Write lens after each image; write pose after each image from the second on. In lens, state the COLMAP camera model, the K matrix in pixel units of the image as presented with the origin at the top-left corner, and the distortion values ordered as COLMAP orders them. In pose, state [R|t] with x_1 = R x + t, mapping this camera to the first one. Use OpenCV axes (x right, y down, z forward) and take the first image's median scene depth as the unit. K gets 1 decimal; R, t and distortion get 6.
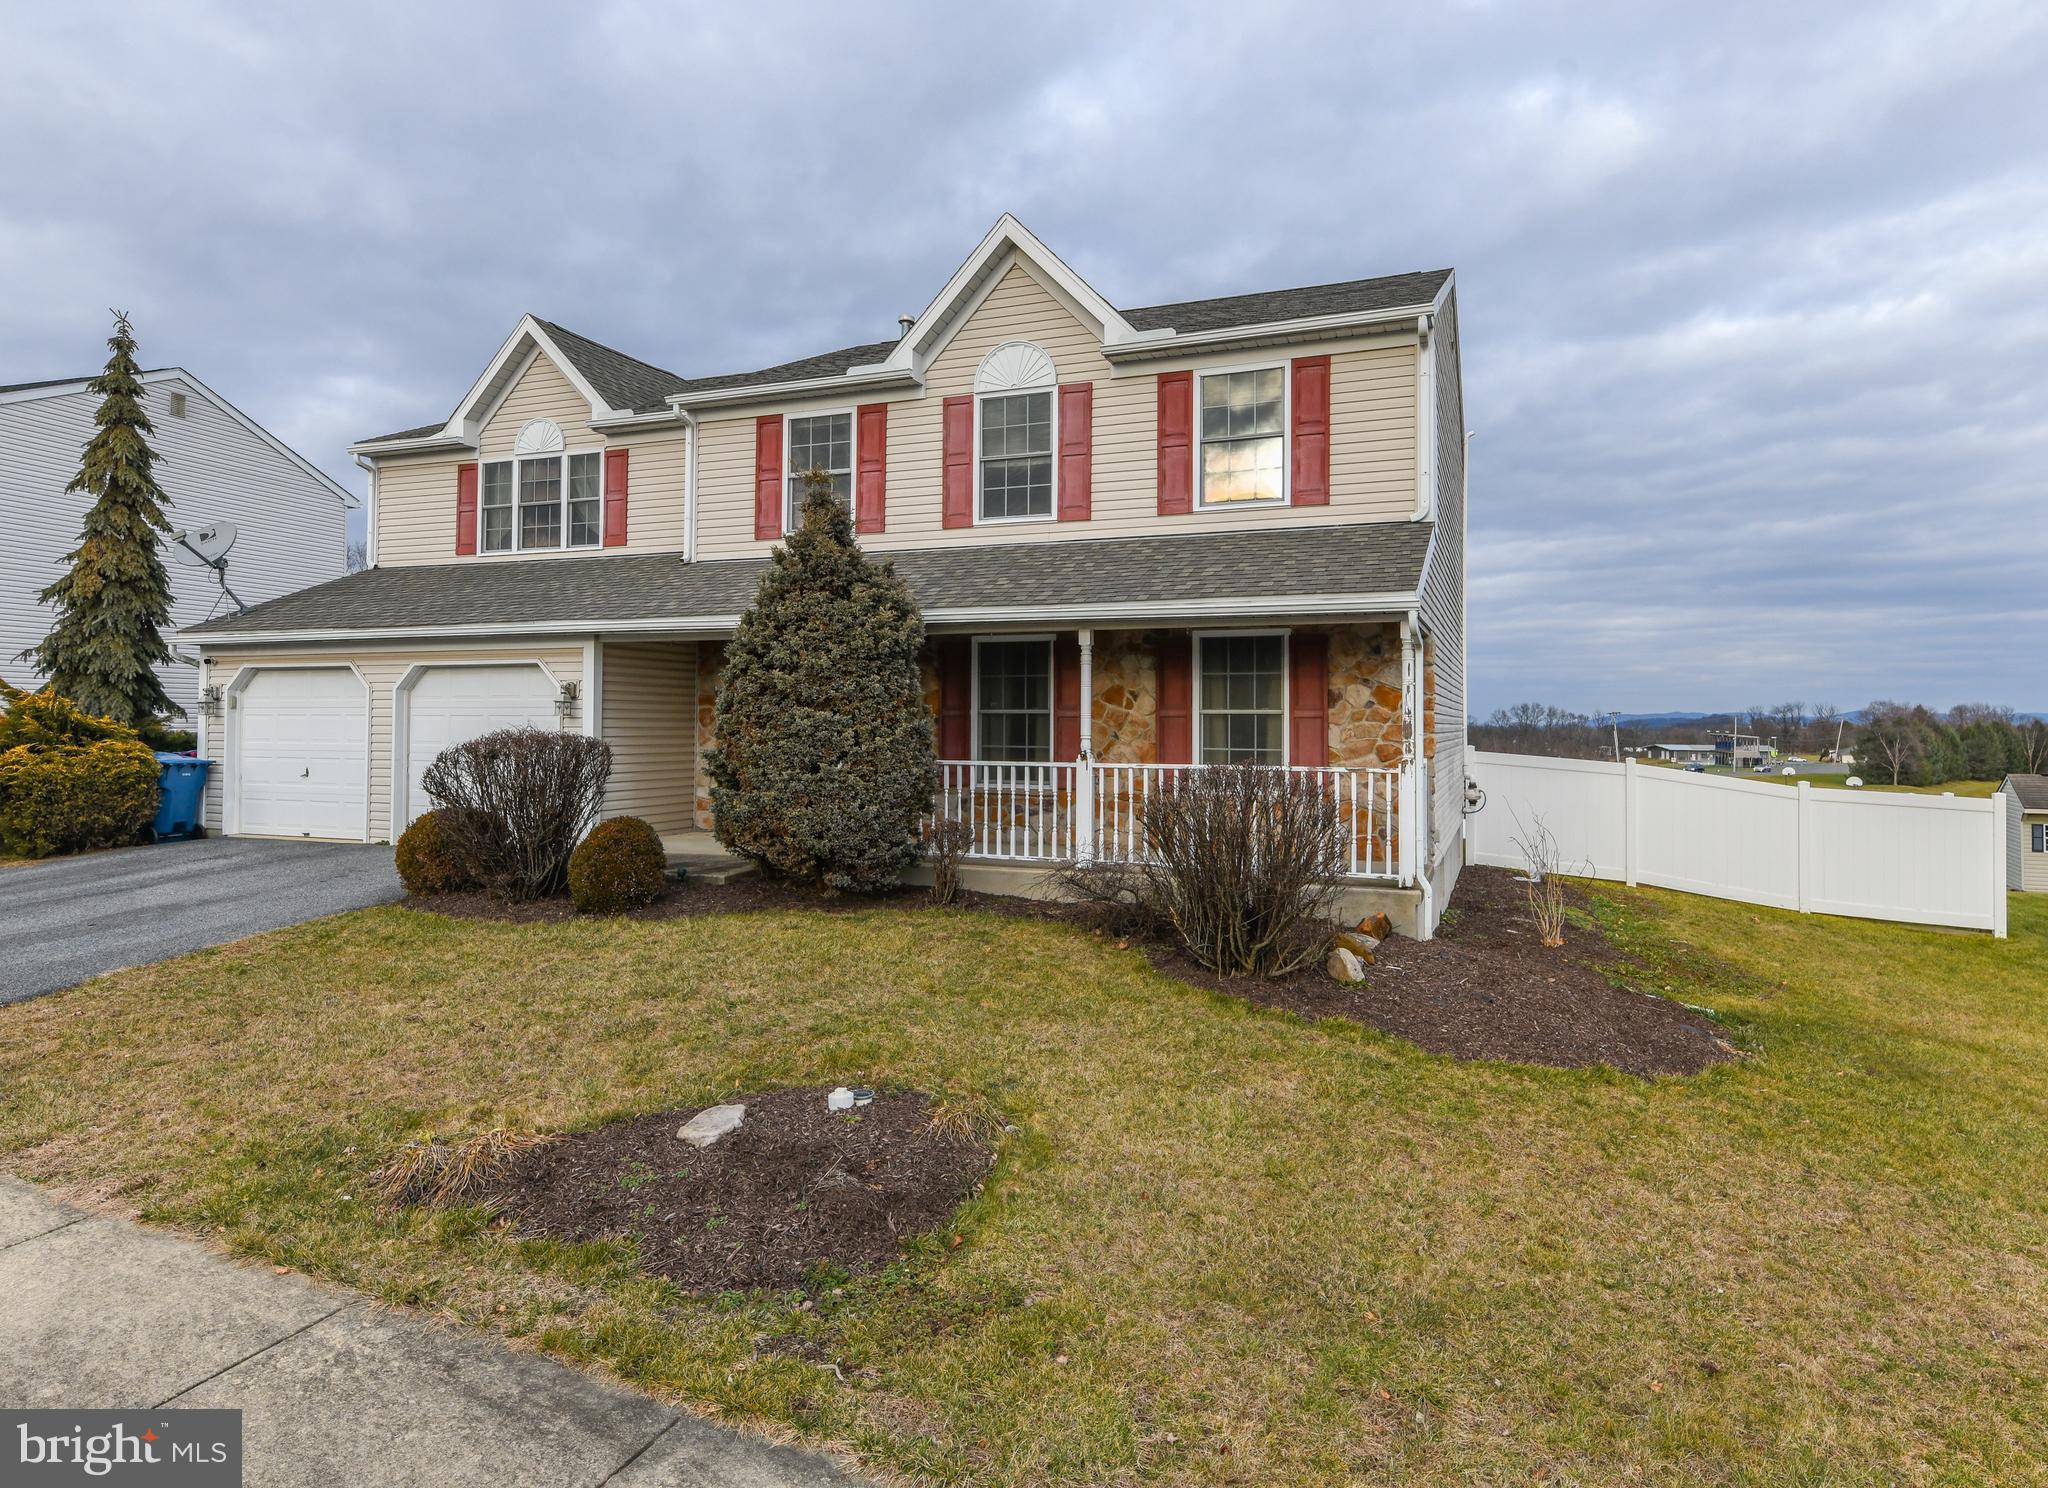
lens RADIAL K [[1243.7, 0, 1091.9], [0, 1243.7, 730.5], [0, 0, 1]] dist [-0.002965, 0.000913]
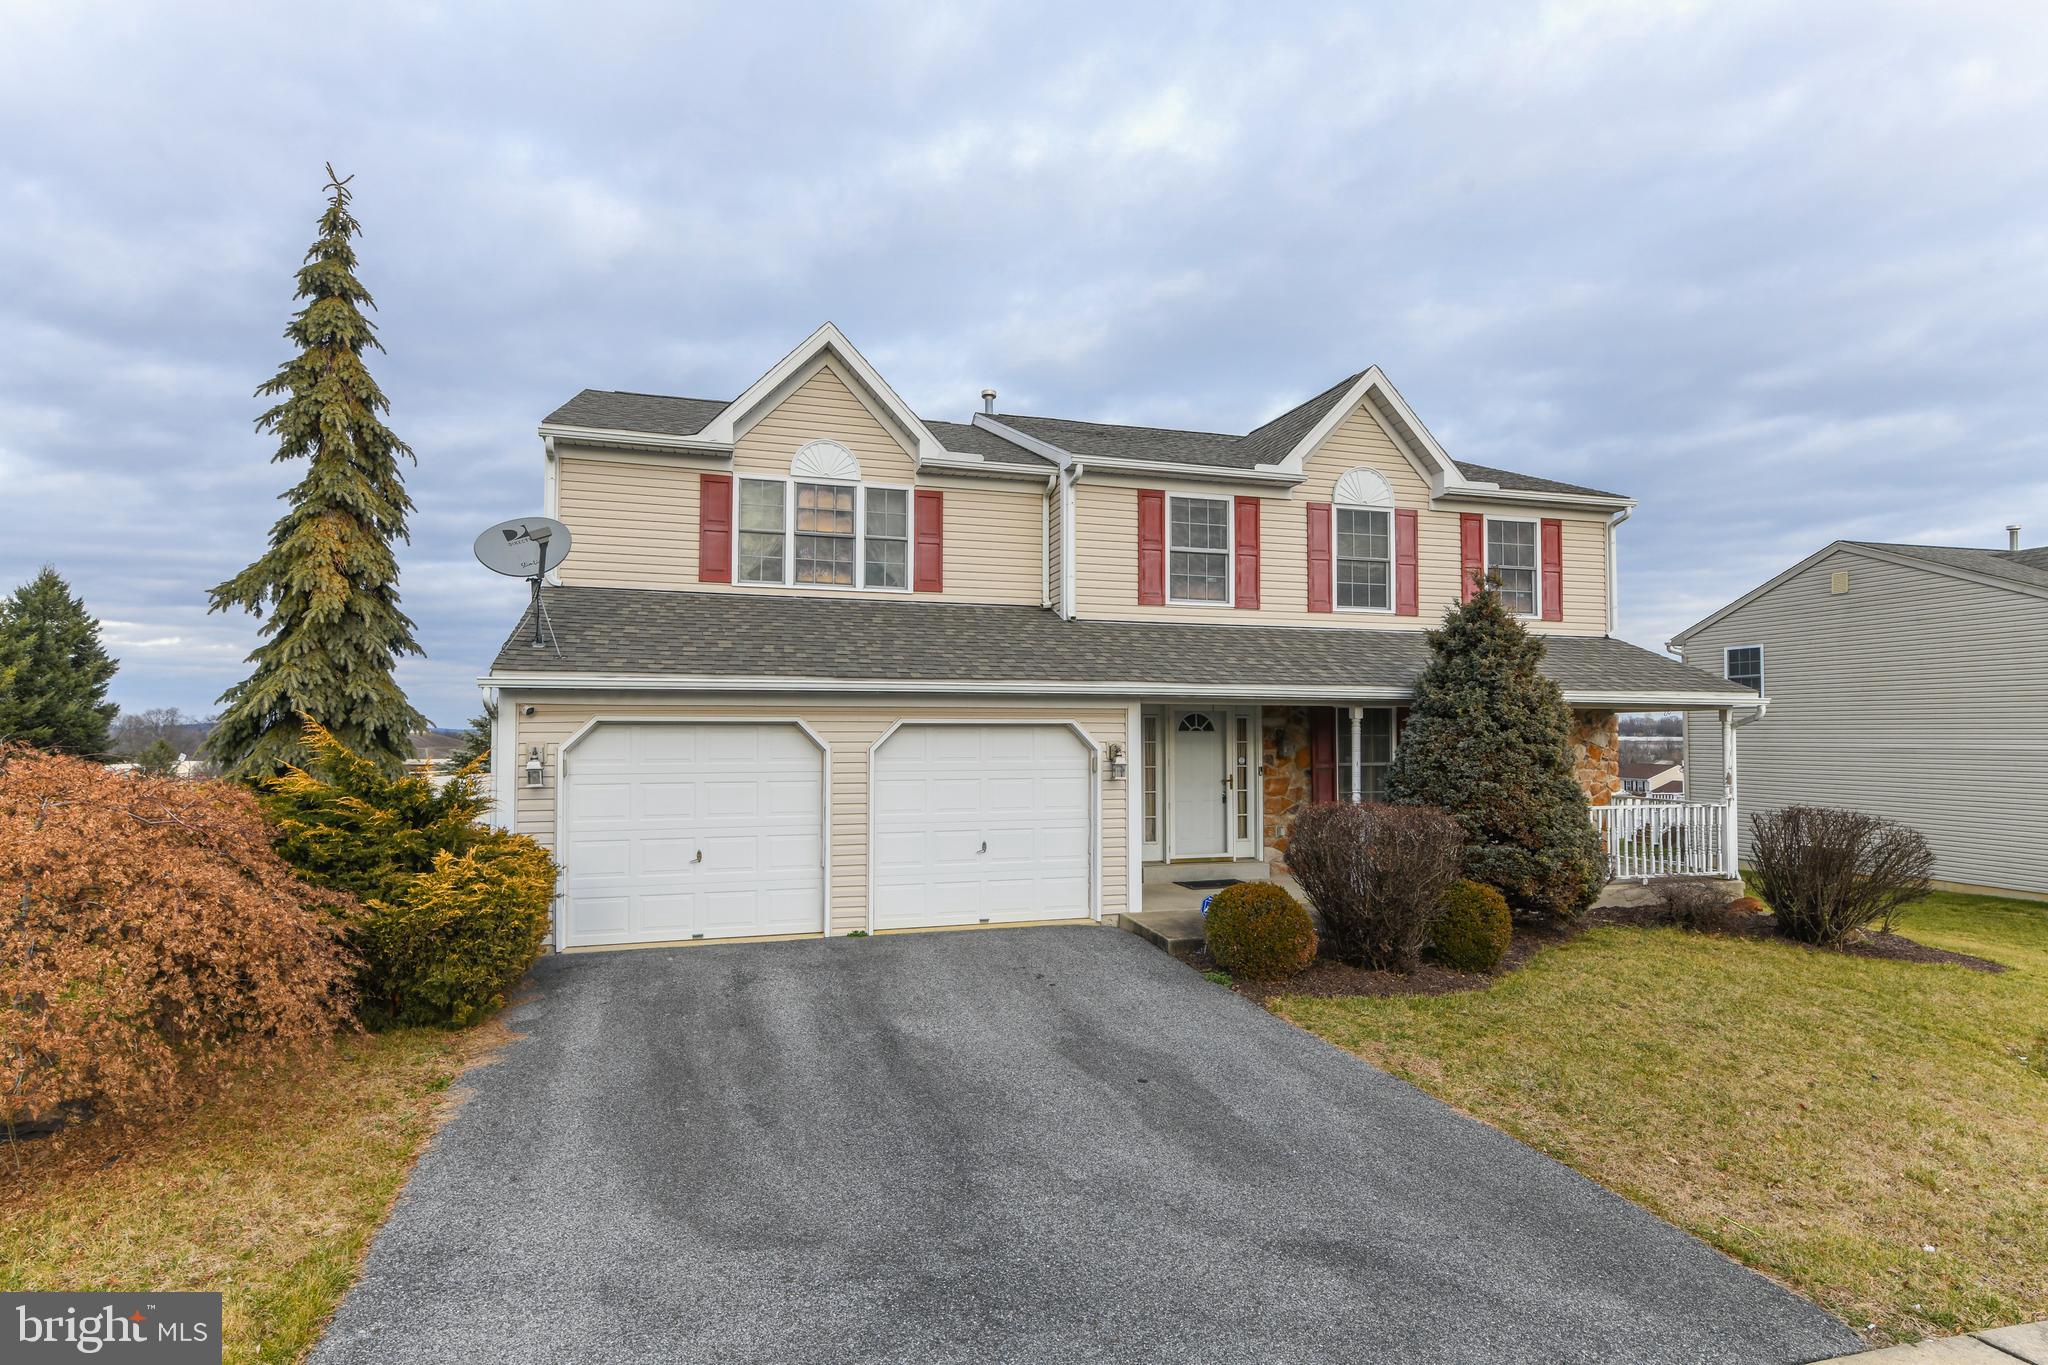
lens RADIAL K [[999.5, 0, 1078.7], [0, 999.5, 732.8], [0, 0, 1]] dist [0.015301, -0.007004]
pose [[0.782102, -0.000099, 0.623150, -0.859603], [0.007011, 0.999938, -0.008640, -0.037607], [-0.623111, 0.011126, 0.782055, 0.372872]]
